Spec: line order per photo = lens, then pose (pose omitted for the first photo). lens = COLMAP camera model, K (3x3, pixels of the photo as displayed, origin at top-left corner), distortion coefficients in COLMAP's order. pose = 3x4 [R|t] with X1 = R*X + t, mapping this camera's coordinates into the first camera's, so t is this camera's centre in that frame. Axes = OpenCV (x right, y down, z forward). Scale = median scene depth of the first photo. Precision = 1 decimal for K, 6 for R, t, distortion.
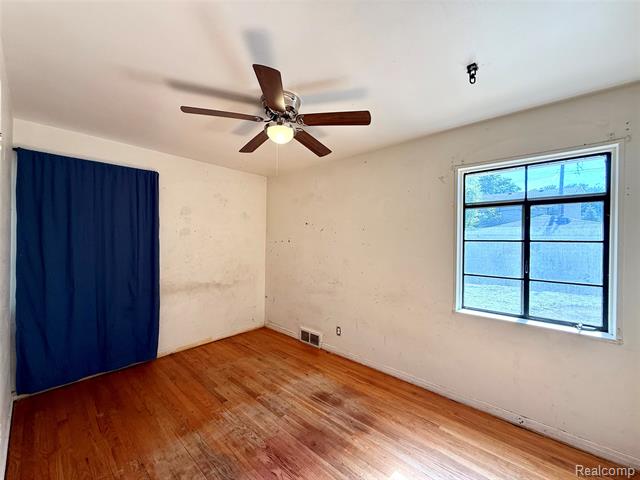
lens RADIAL K [[255.4, 0, 318.9], [0, 255.4, 238.5], [0, 0, 1]] dist [-0.000545, 0.000299]
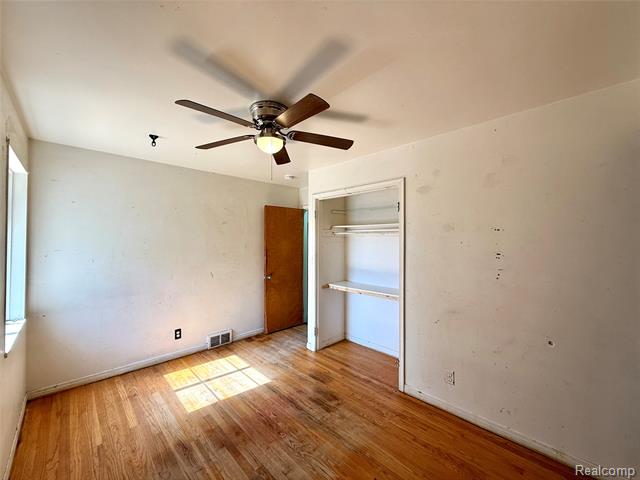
lens RADIAL K [[255.4, 0, 321.0], [0, 255.4, 239.0], [0, 0, 1]] dist [-0.000545, 0.000299]
pose [[-0.998192, -0.010763, 0.059127, -0.424867], [-0.010586, 0.999939, 0.003304, -0.043678], [-0.059159, 0.002672, -0.998245, 2.019915]]
